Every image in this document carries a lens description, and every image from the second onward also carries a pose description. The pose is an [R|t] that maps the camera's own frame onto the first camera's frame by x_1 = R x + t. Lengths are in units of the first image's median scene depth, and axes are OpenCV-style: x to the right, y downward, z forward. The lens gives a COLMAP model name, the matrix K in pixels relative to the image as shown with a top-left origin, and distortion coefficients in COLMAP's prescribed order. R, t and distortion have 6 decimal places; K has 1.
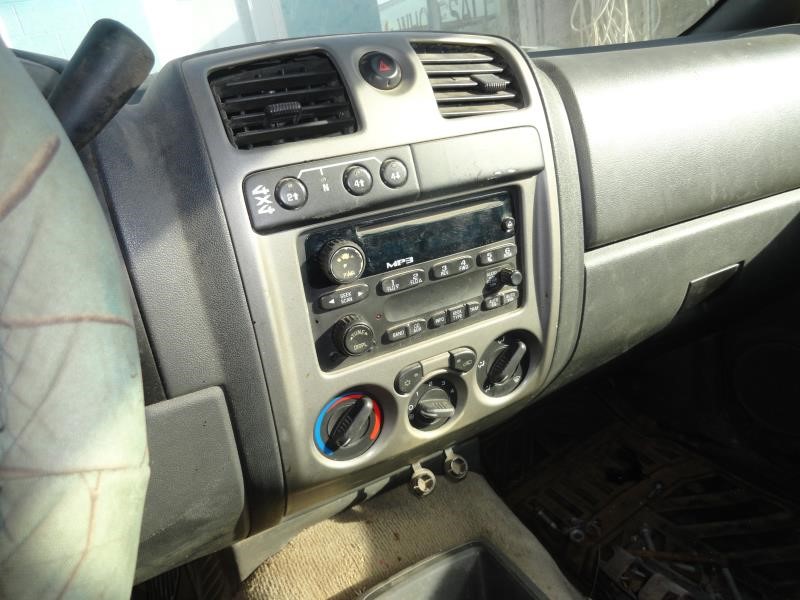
lens RADIAL K [[551.4, 0, 400.0], [0, 551.4, 300.0], [0, 0, 1]] dist [-0.012452, 0.000947]
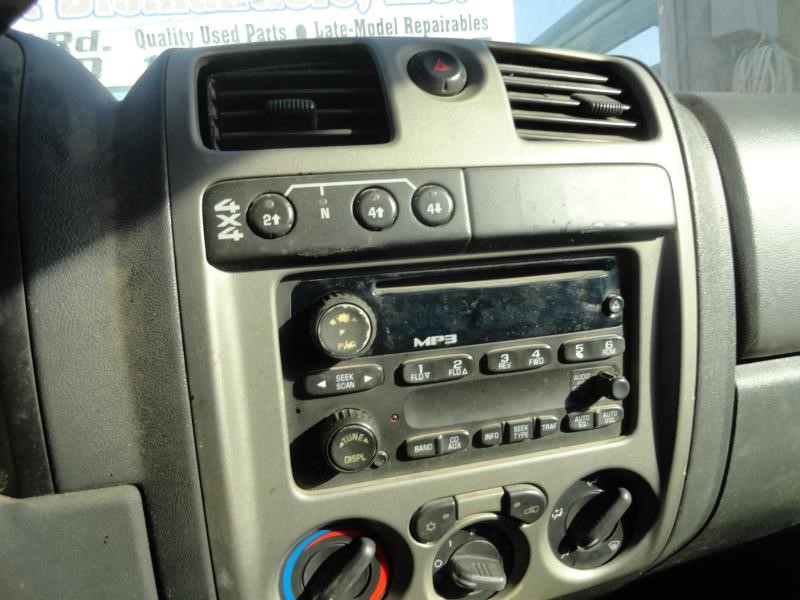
lens RADIAL K [[551.4, 0, 400.0], [0, 551.4, 300.0], [0, 0, 1]] dist [-0.012452, 0.000947]
pose [[0.970146, 0.098140, -0.221778, 0.097767], [-0.135845, 0.977444, -0.161705, -0.001560], [0.200906, 0.187005, 0.961596, 0.321433]]
